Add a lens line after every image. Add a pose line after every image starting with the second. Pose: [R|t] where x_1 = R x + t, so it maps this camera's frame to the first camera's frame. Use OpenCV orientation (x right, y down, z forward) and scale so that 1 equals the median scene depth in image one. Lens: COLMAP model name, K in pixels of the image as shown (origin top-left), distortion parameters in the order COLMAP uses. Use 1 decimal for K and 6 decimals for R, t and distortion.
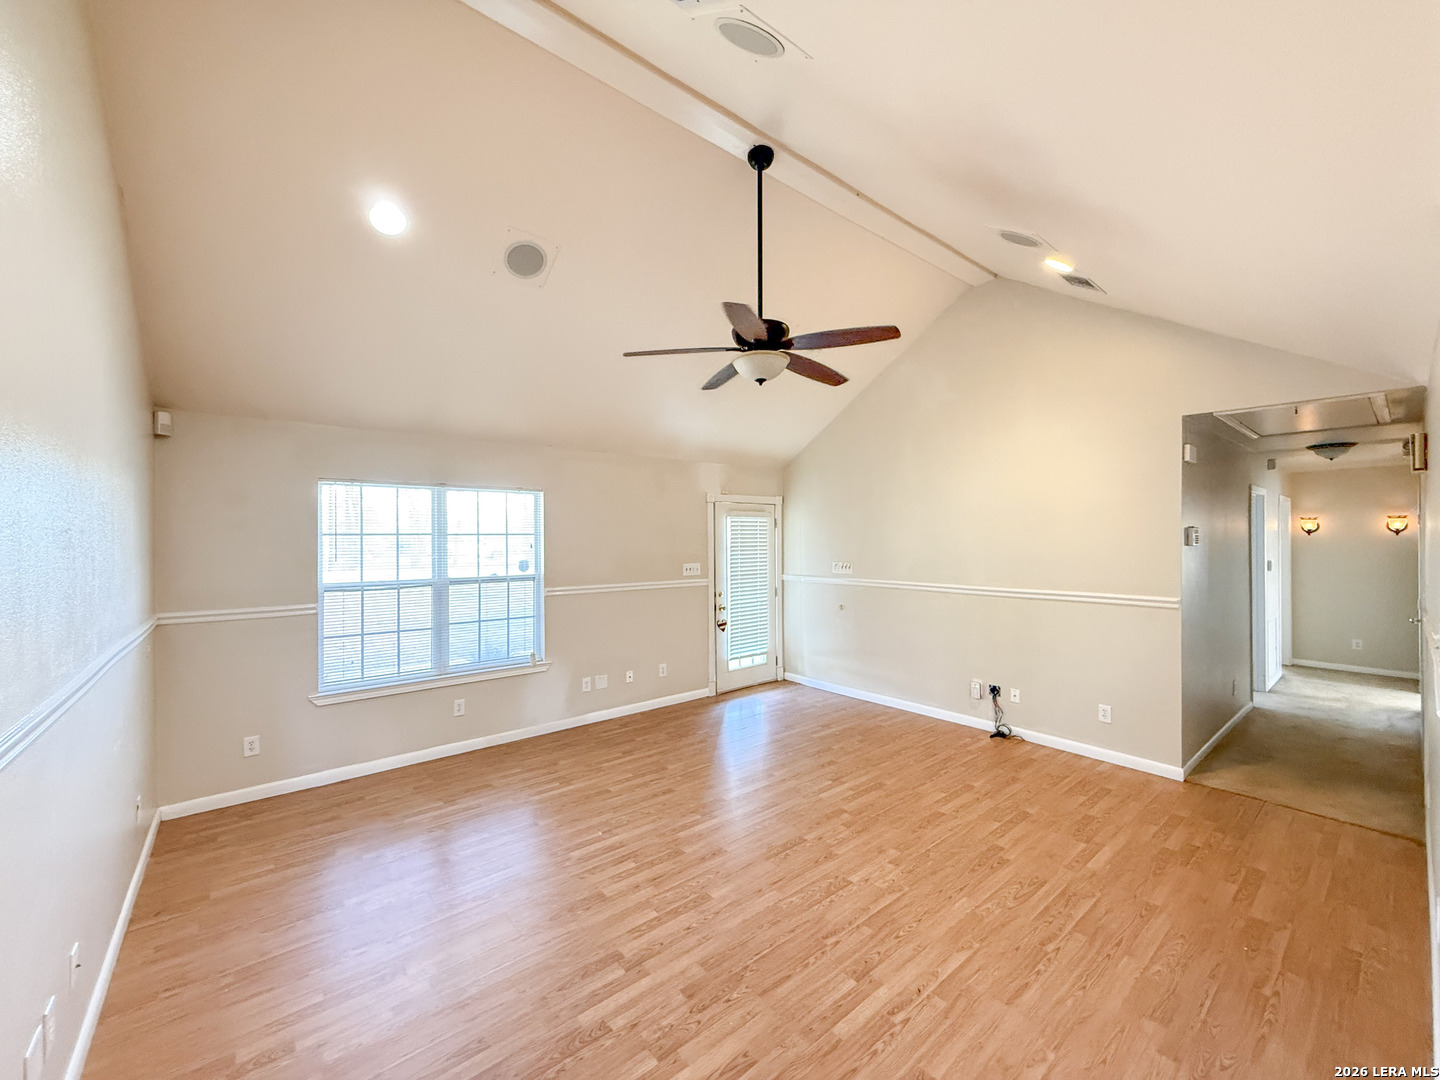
lens RADIAL K [[571.8, 0, 713.5], [0, 571.8, 537.2], [0, 0, 1]] dist [-0.000758, -0.000259]
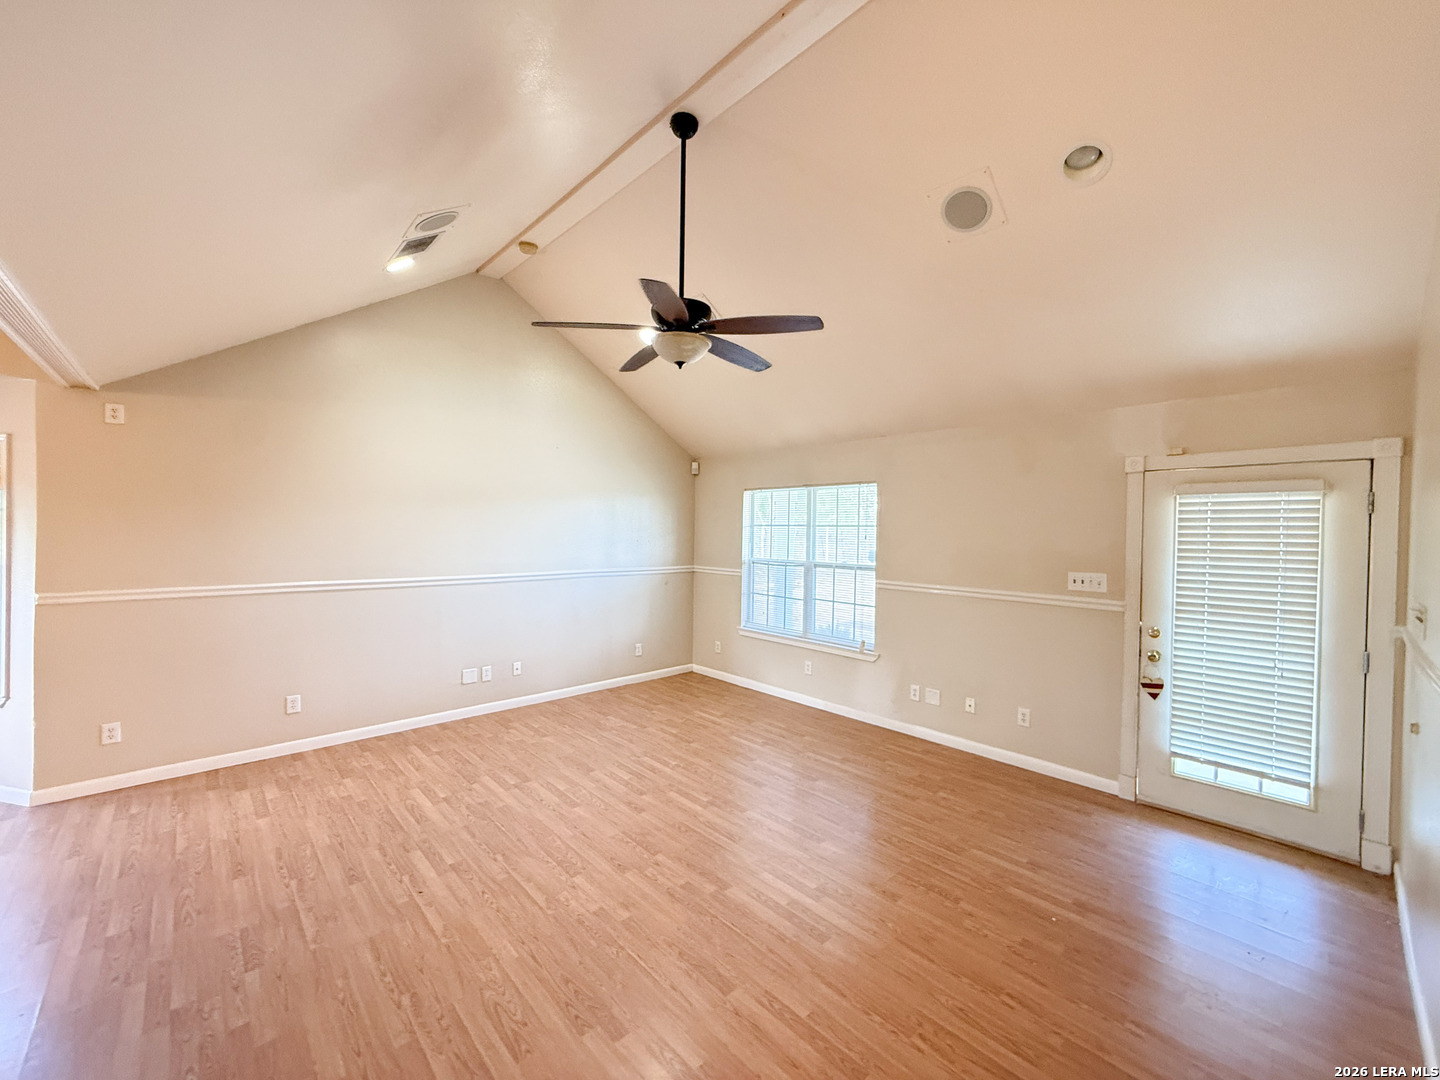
lens RADIAL K [[571.8, 0, 717.8], [0, 571.8, 538.5], [0, 0, 1]] dist [-0.000758, -0.000259]
pose [[0.066780, 0.022427, -0.997516, 0.805047], [-0.010409, 0.999709, 0.021779, -0.002826], [0.997713, 0.008929, 0.066994, 0.771717]]
